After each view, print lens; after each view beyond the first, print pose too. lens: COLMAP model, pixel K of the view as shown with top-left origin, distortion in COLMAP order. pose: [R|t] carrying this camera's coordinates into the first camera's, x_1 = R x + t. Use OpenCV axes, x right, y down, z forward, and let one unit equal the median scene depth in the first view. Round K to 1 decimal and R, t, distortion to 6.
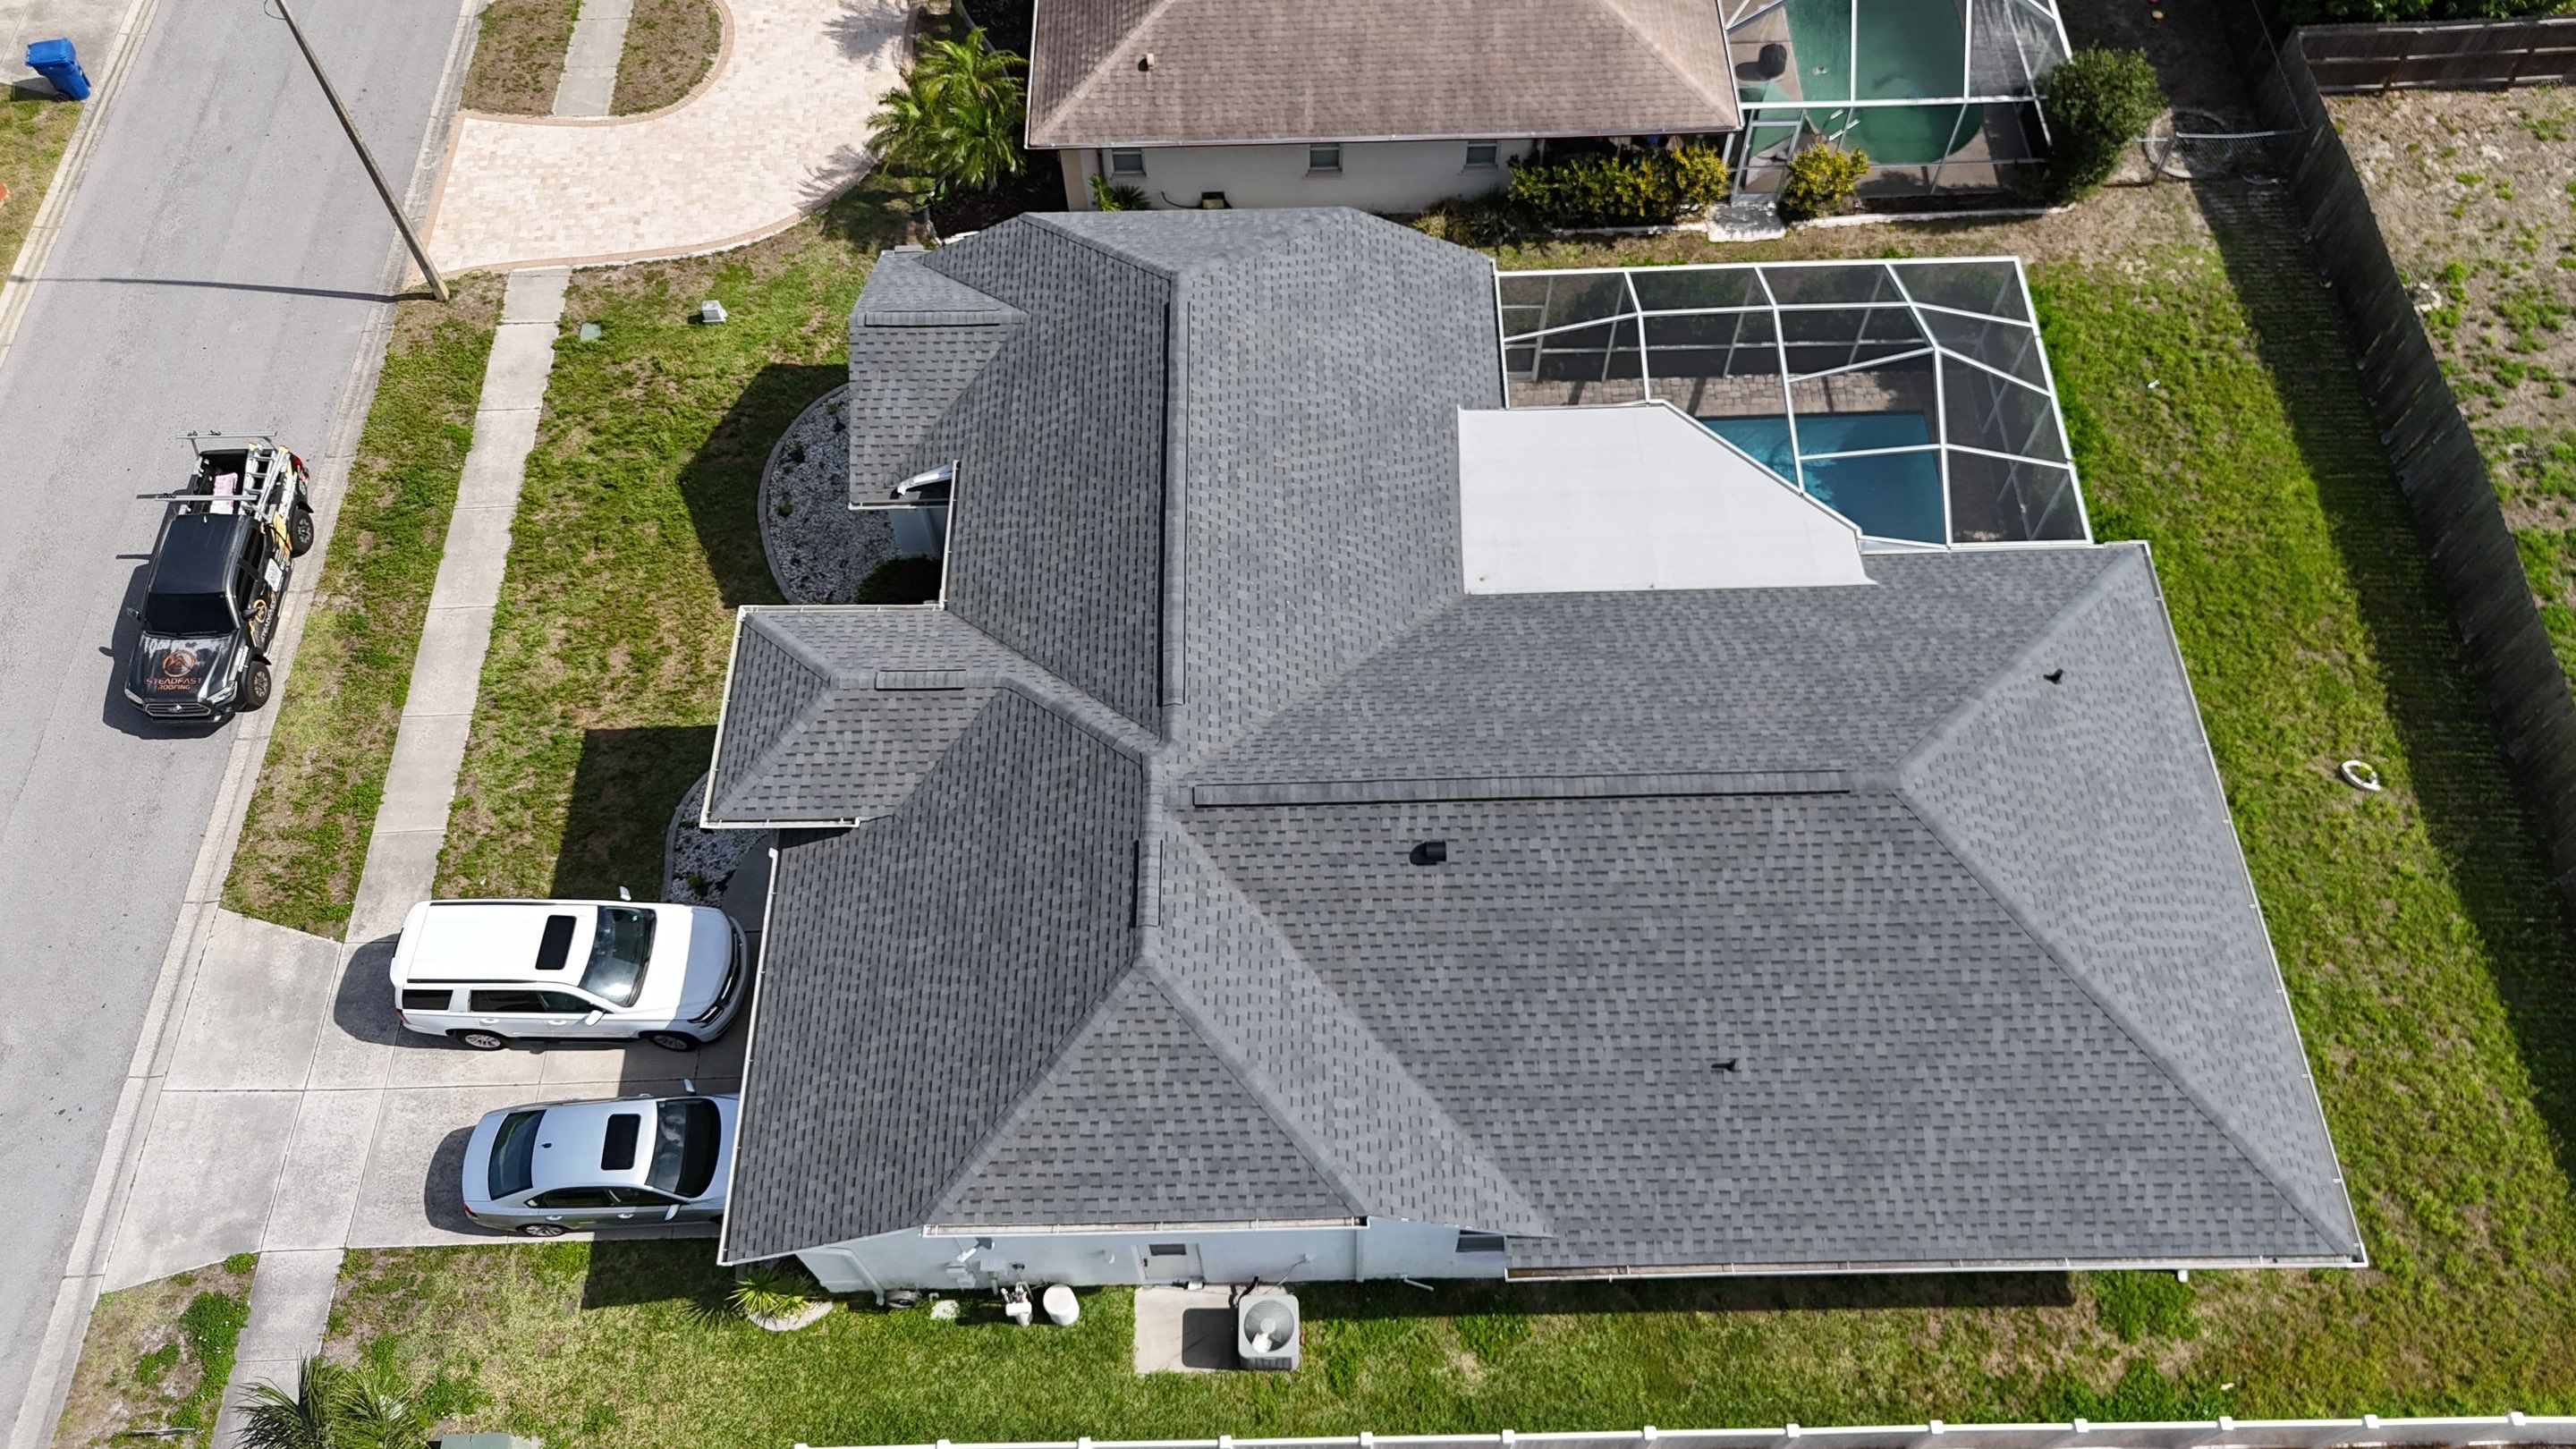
lens RADIAL K [[1898.2, 0, 1283.9], [0, 1898.2, 715.4], [0, 0, 1]] dist [0.071236, -0.061259]
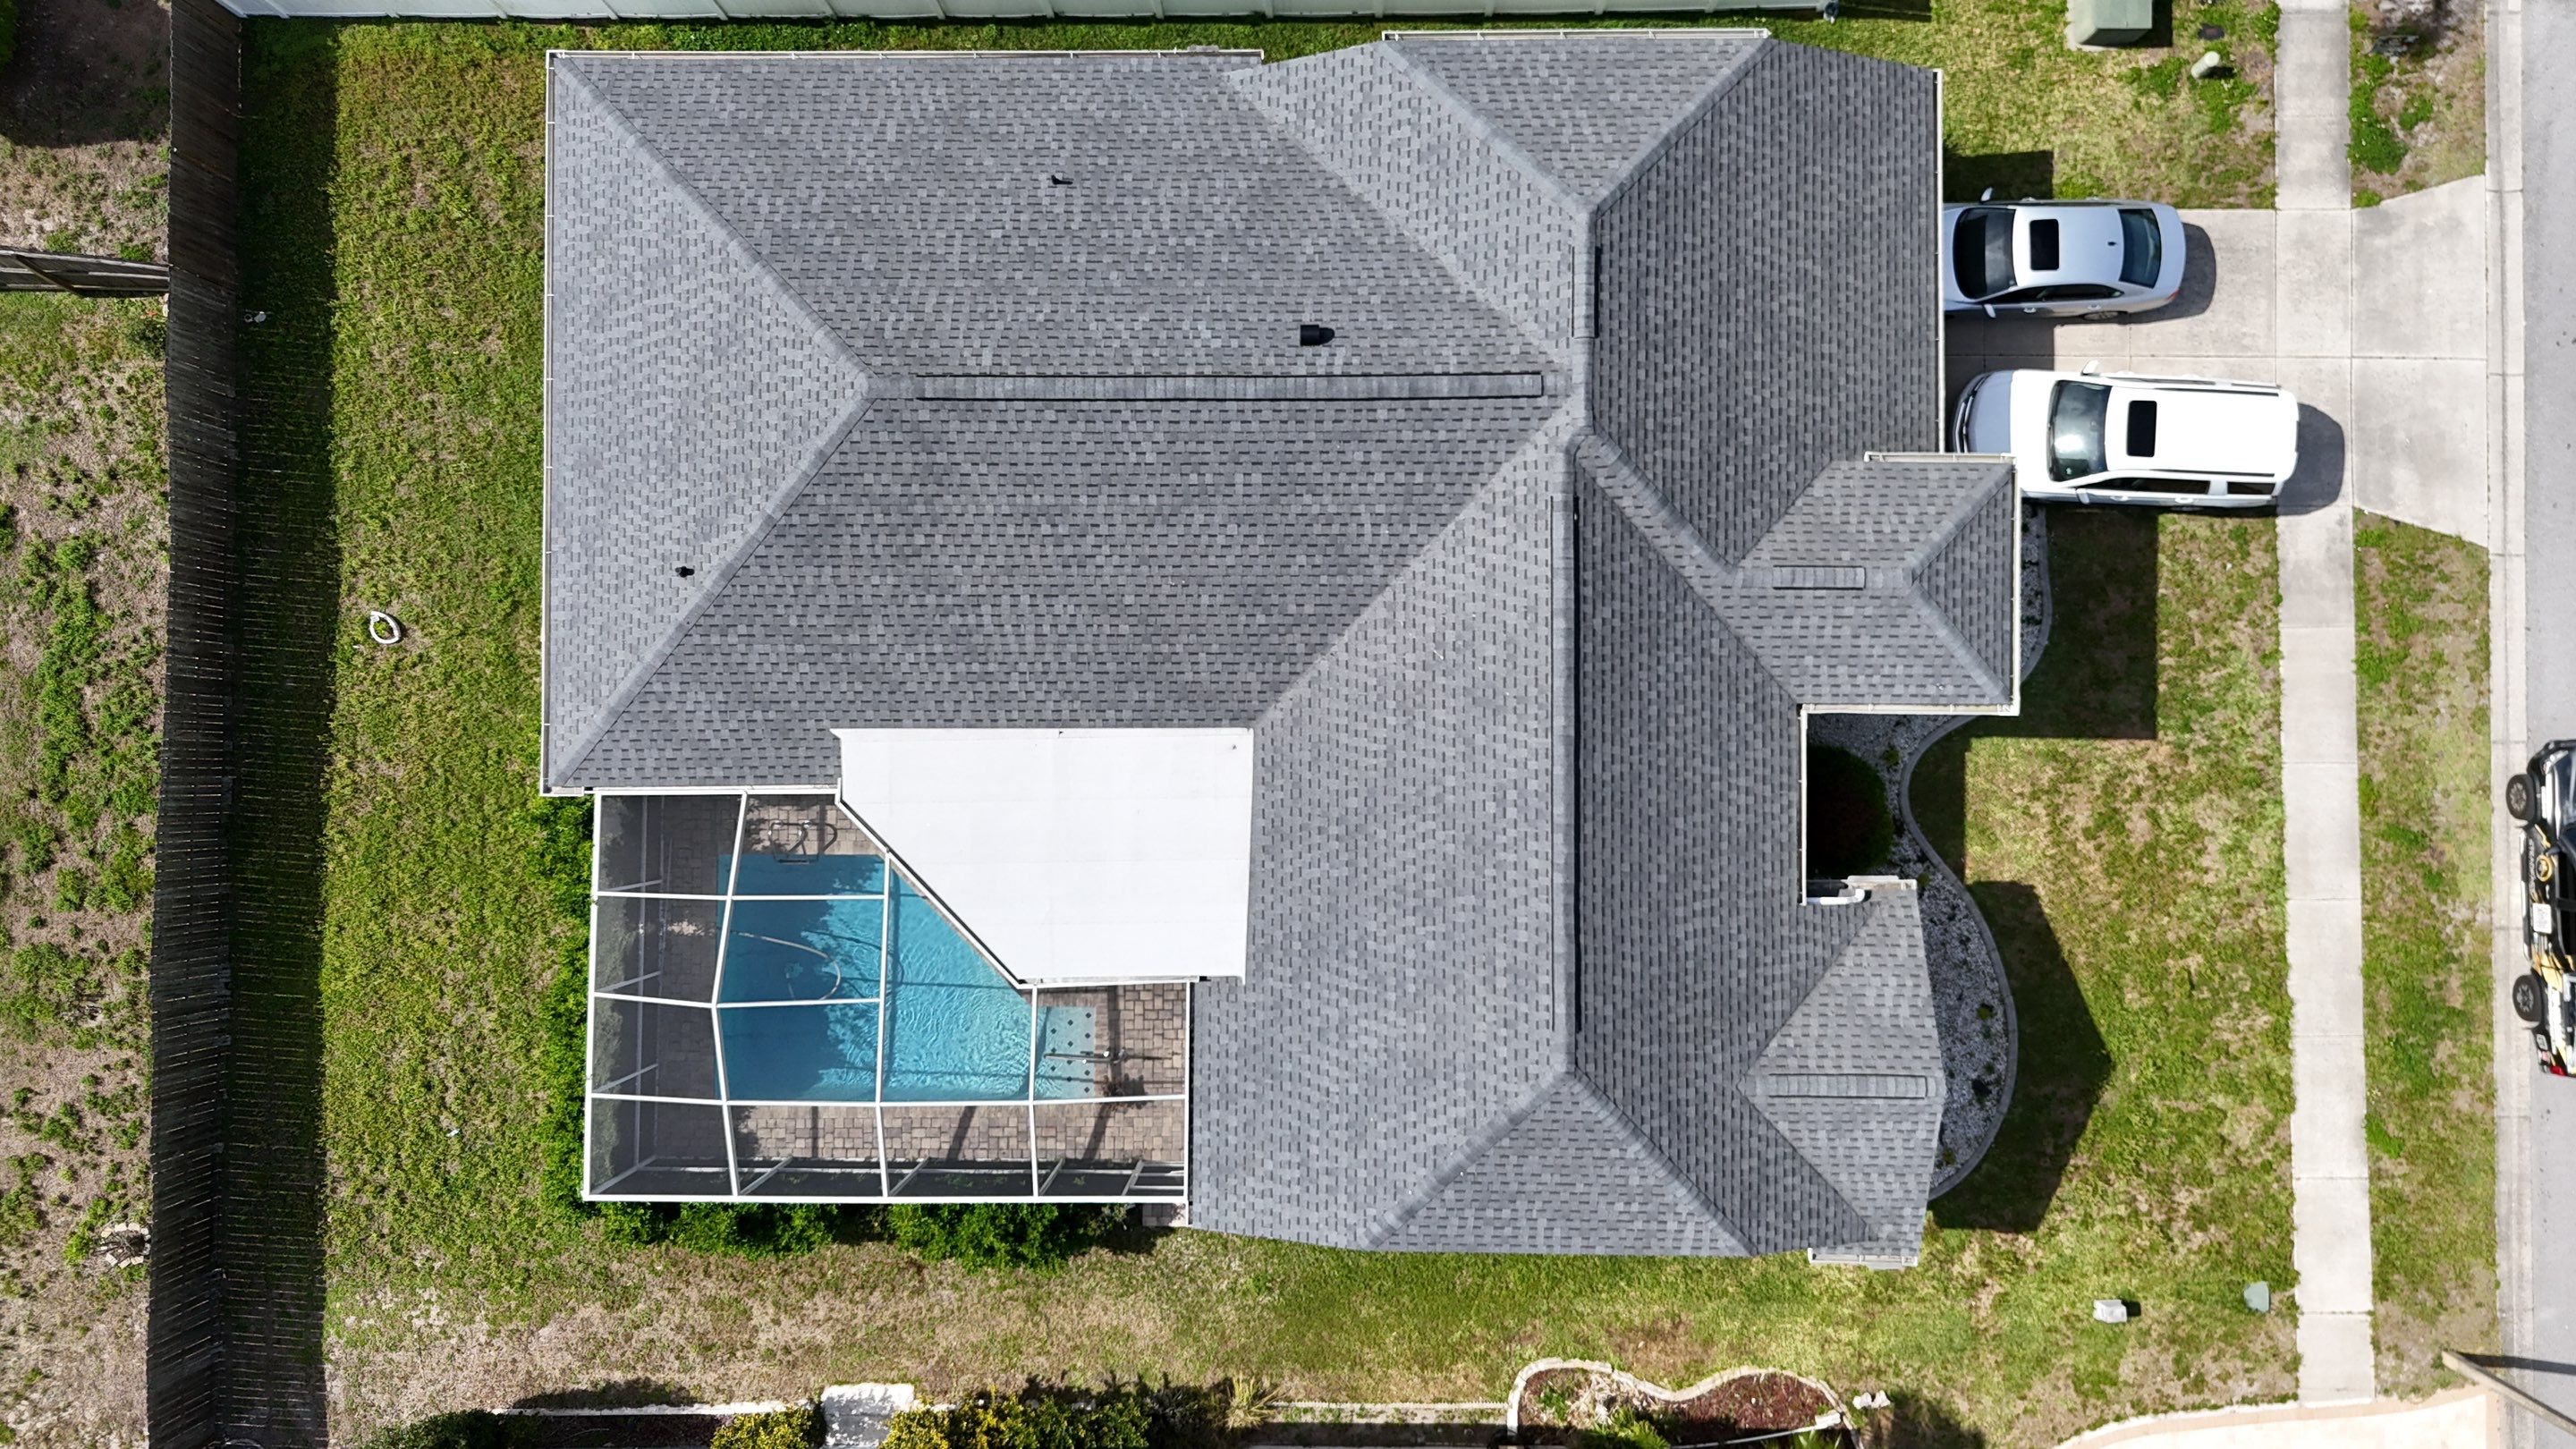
lens RADIAL K [[1898.2, 0, 1283.9], [0, 1898.2, 715.4], [0, 0, 1]] dist [0.071236, -0.061259]
pose [[-0.999165, -0.015542, 0.037790, 0.043129], [0.033292, -0.845854, 0.532374, -0.564379], [0.023691, 0.533187, 0.845665, 0.180620]]
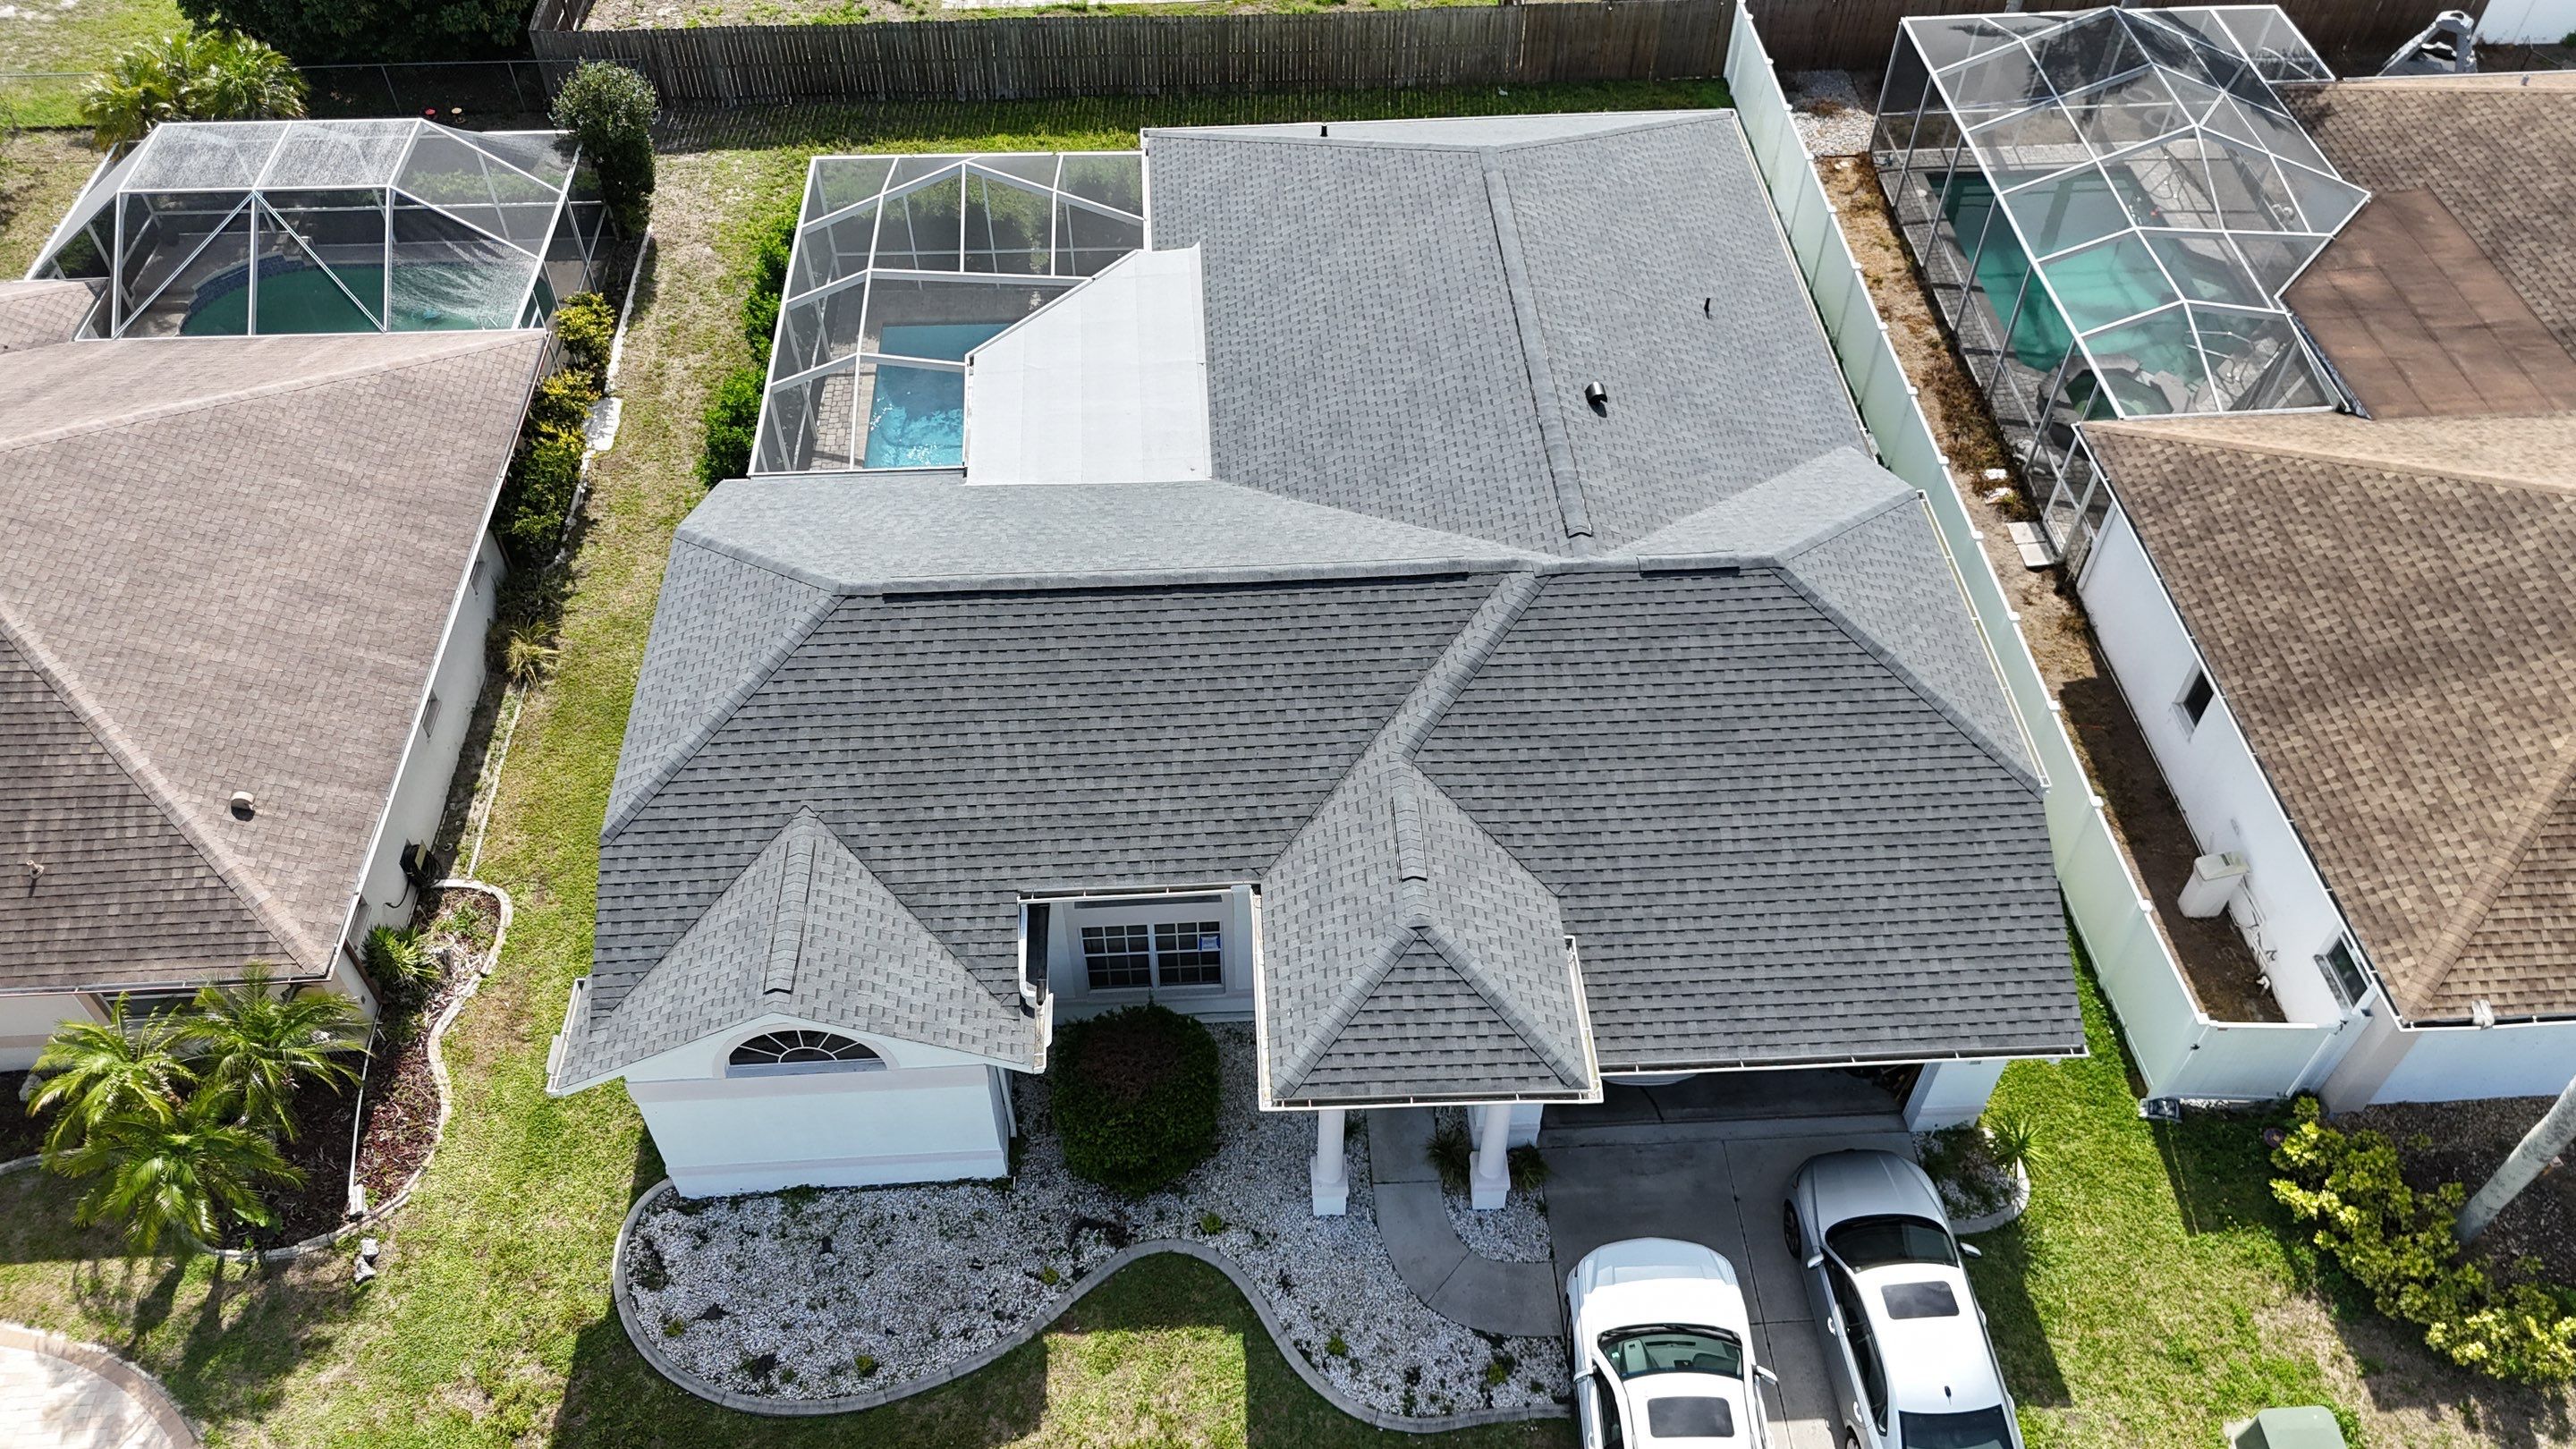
lens RADIAL K [[1898.2, 0, 1283.9], [0, 1898.2, 715.4], [0, 0, 1]] dist [0.071236, -0.061259]
pose [[-0.040683, -0.723354, 0.689277, -0.656254], [0.858981, 0.327063, 0.393932, -0.371777], [-0.510389, 0.608102, 0.608041, 0.458483]]
